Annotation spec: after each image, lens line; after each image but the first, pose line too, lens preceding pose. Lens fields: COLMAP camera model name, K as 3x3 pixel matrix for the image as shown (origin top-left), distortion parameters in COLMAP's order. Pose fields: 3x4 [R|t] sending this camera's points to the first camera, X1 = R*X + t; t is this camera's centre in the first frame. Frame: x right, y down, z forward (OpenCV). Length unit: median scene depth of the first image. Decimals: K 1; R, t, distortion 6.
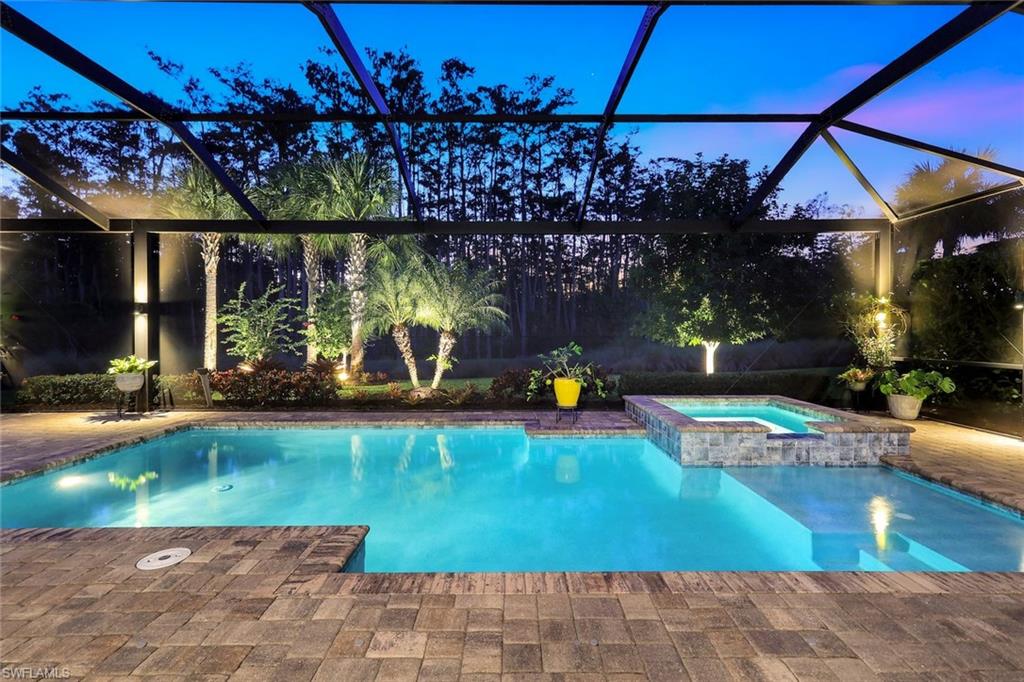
lens RADIAL K [[454.4, 0, 513.0], [0, 454.4, 340.0], [0, 0, 1]] dist [0.013122, -0.001098]
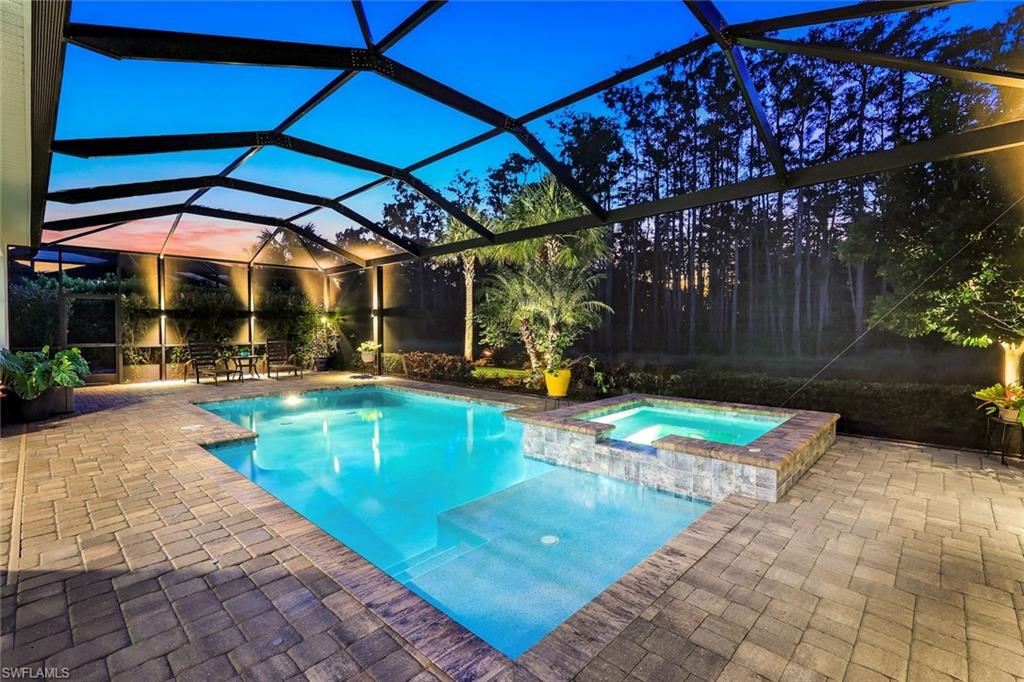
lens RADIAL K [[454.4, 0, 530.3], [0, 454.4, 343.8], [0, 0, 1]] dist [0.013122, -0.001098]
pose [[0.728011, 0.018936, -0.685303, 0.658481], [-0.006666, 0.999767, 0.020544, 0.005172], [0.685533, -0.010388, 0.727968, 0.173197]]
